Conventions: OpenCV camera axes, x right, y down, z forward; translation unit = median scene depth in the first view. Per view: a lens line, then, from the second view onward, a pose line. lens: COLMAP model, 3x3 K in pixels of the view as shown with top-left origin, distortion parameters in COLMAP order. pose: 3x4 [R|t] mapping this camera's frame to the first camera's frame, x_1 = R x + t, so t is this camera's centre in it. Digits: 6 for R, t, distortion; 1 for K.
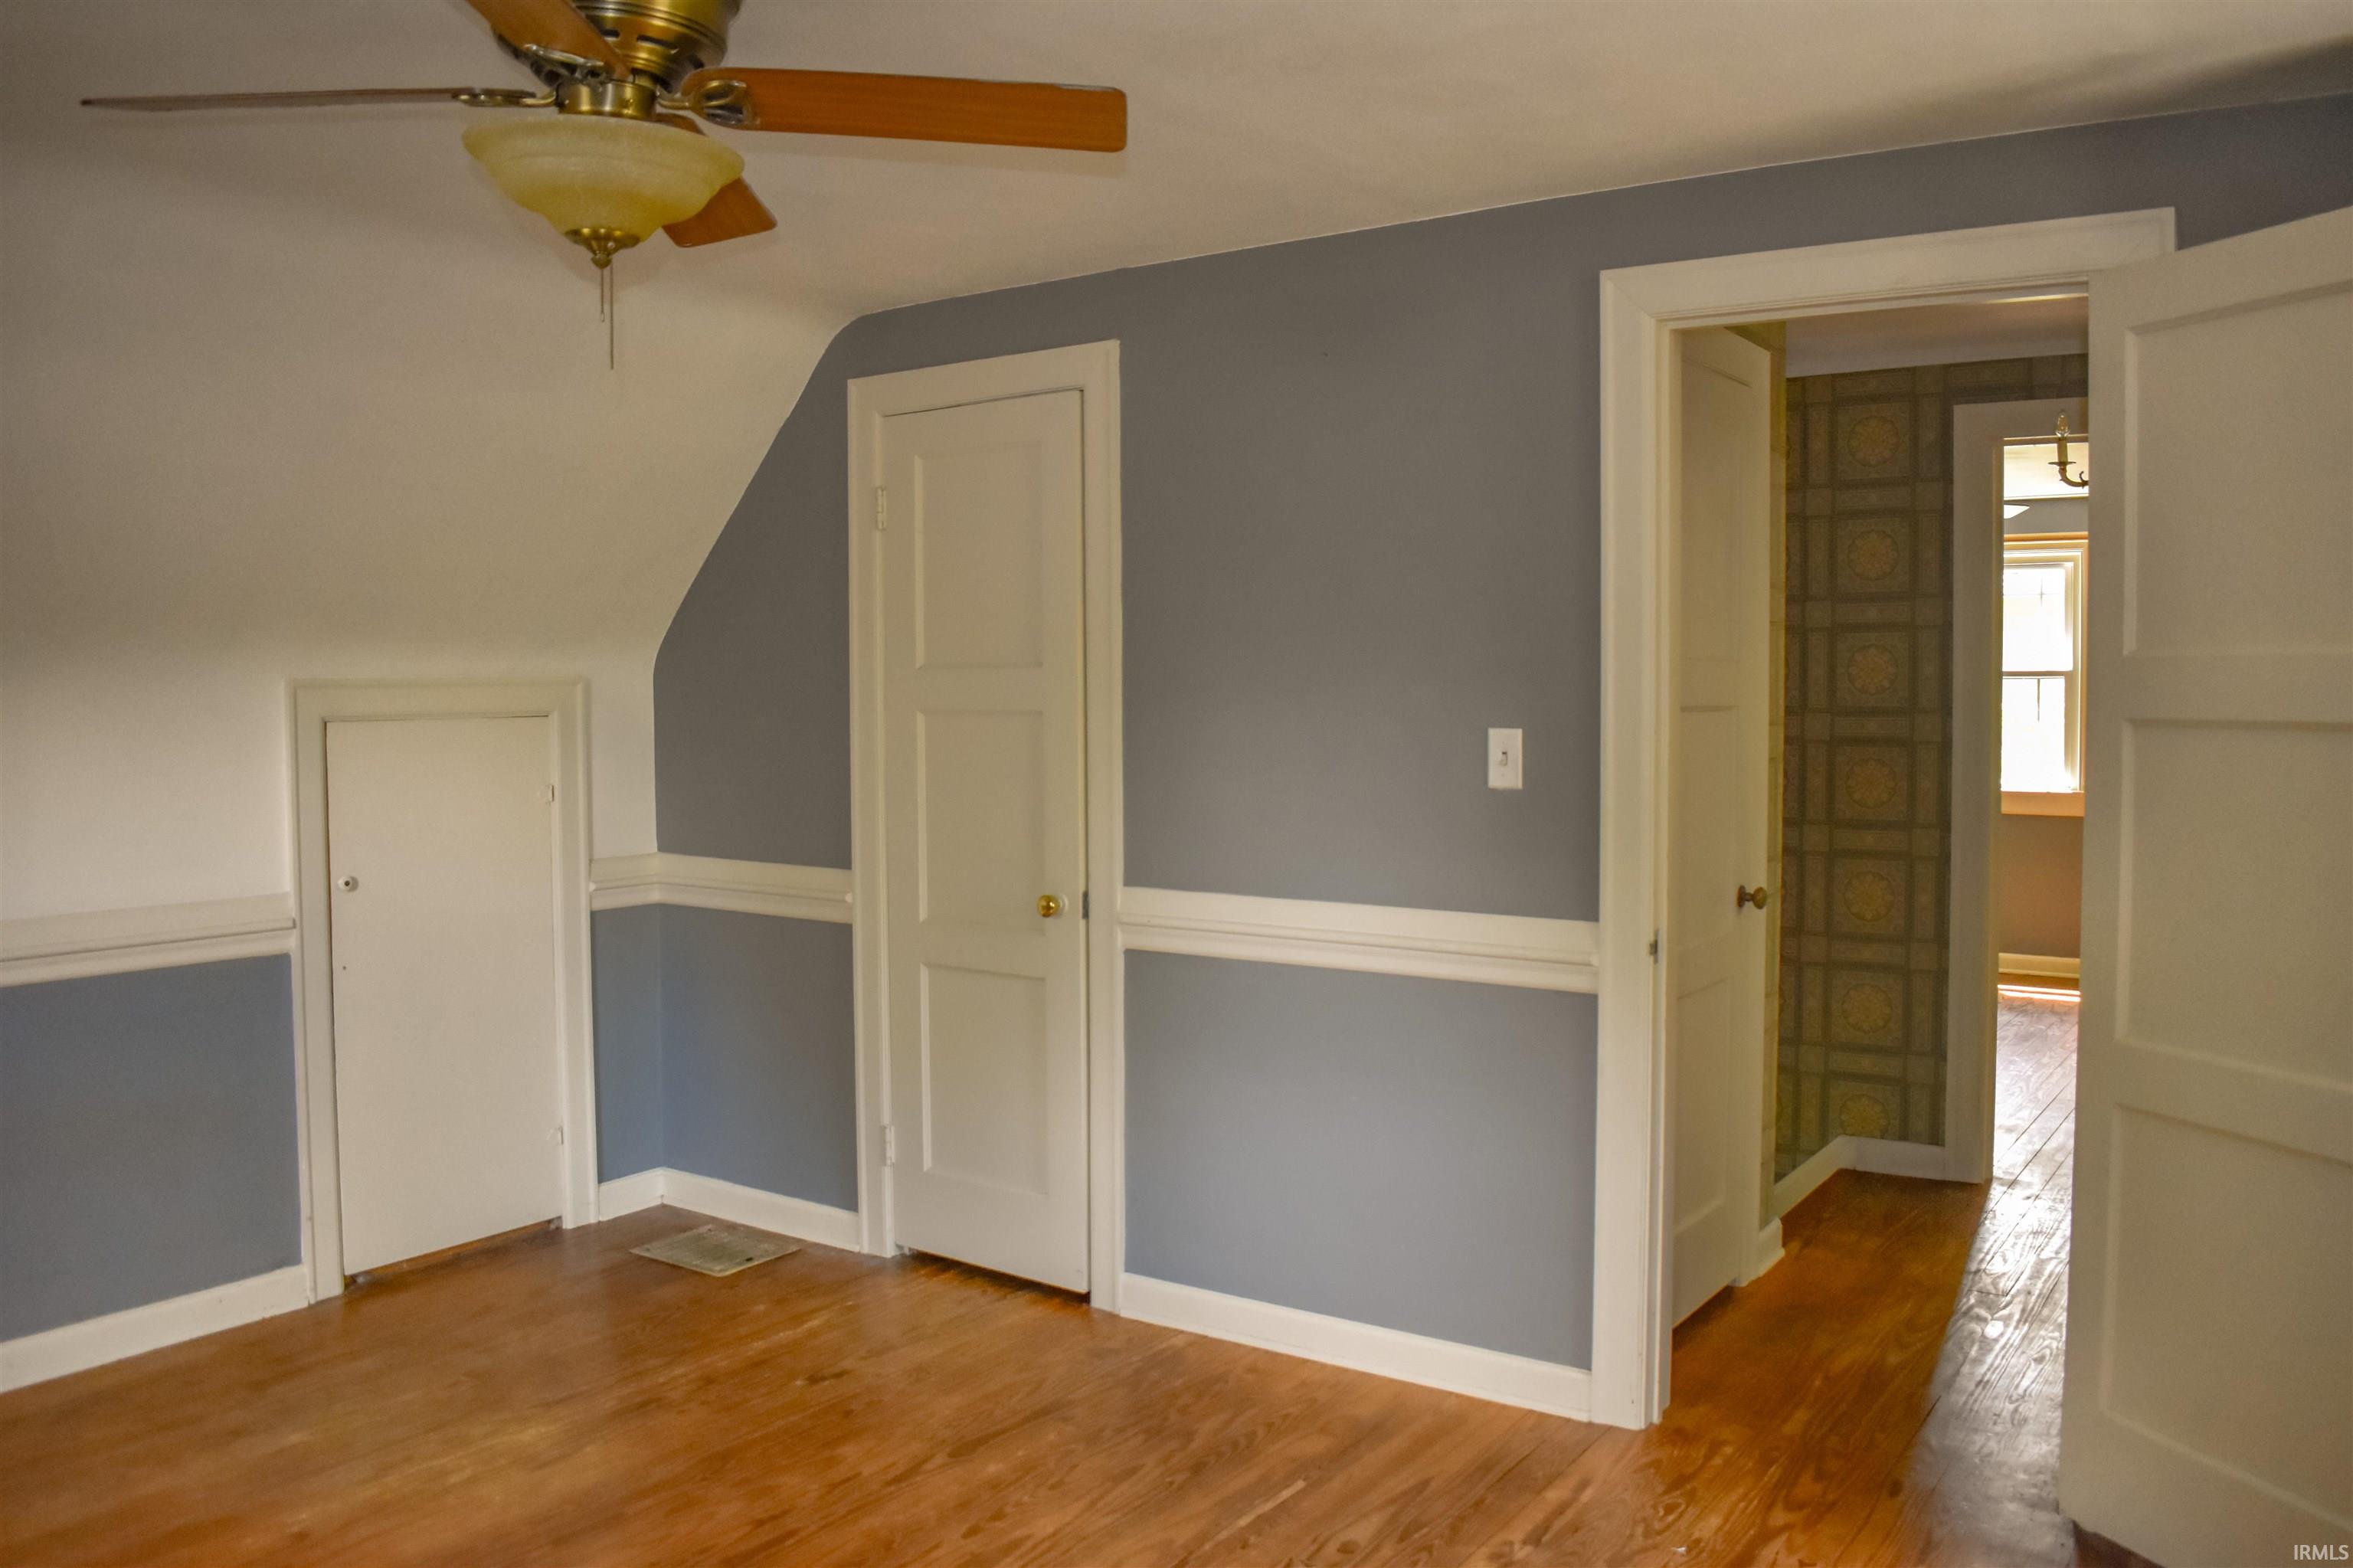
lens RADIAL K [[1840.1, 0, 1176.5], [0, 1840.1, 784.0], [0, 0, 1]] dist [-0.090851, 0.010709]
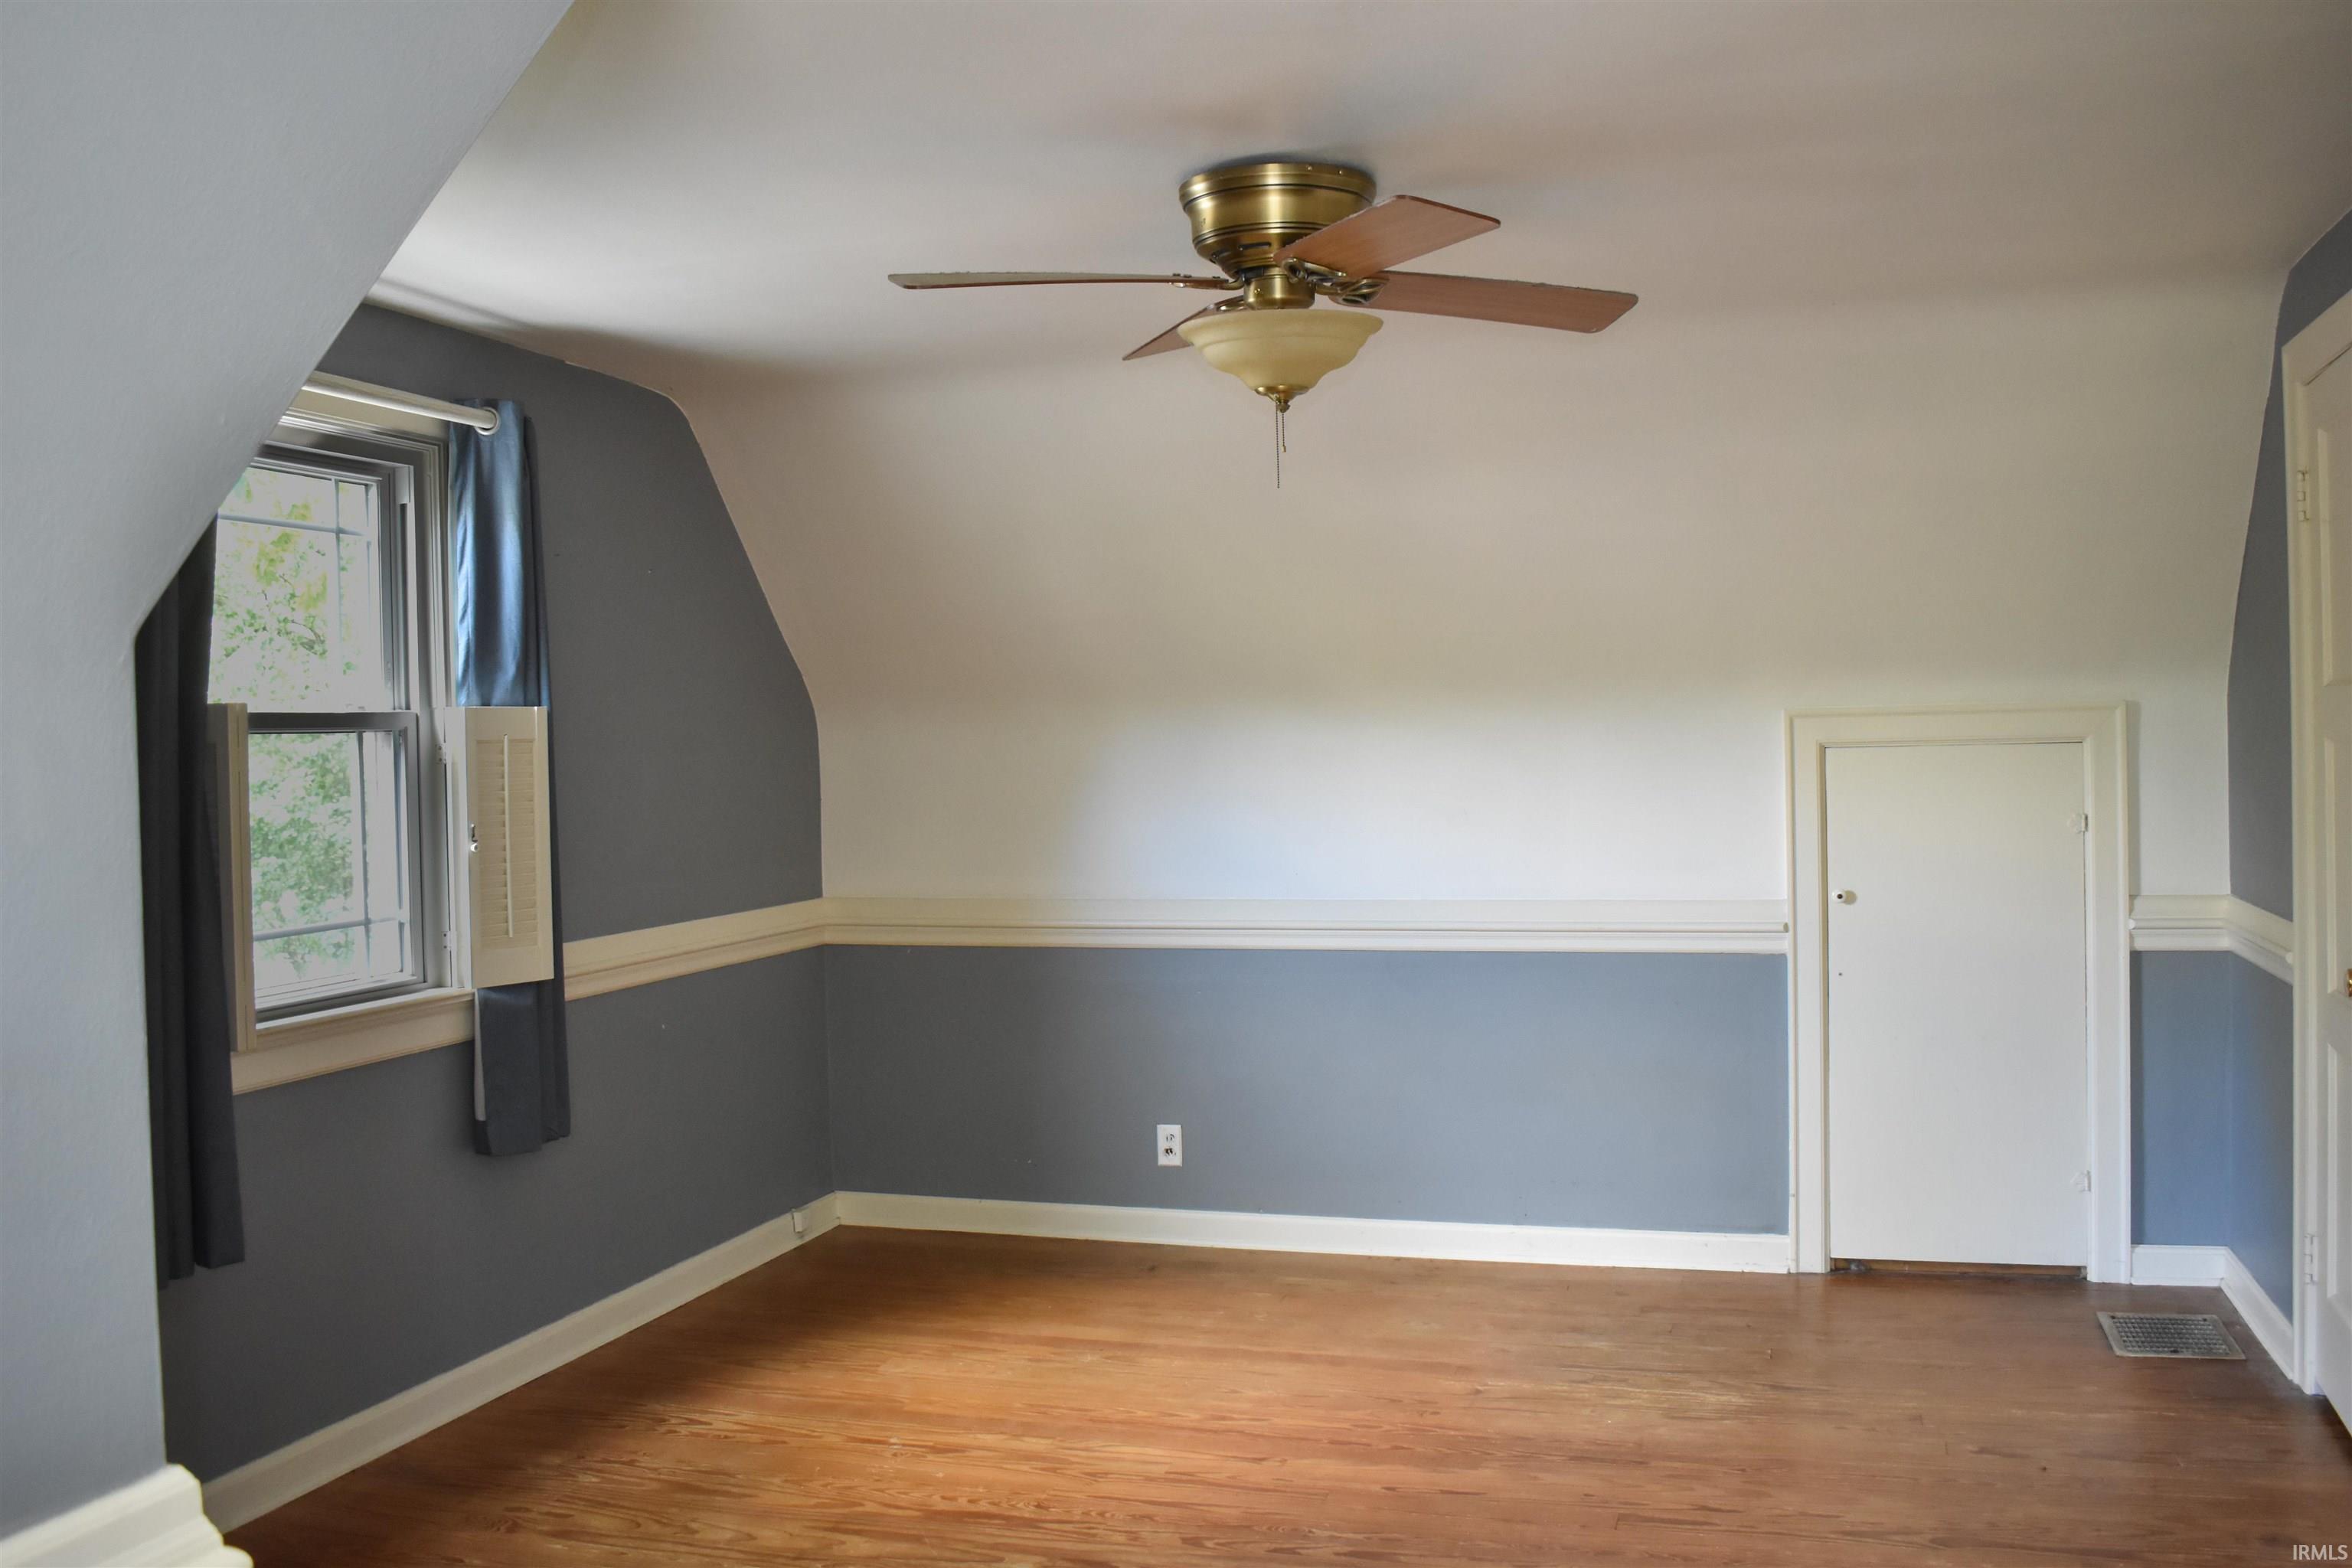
lens RADIAL K [[2046.4, 0, 1176.0], [0, 2046.4, 784.0], [0, 0, 1]] dist [-0.083581, 0.002127]
pose [[0.293791, 0.016274, -0.955731, 0.589540], [-0.029293, 0.999539, 0.008016, -0.010530], [0.955421, 0.025641, 0.294132, 0.258011]]
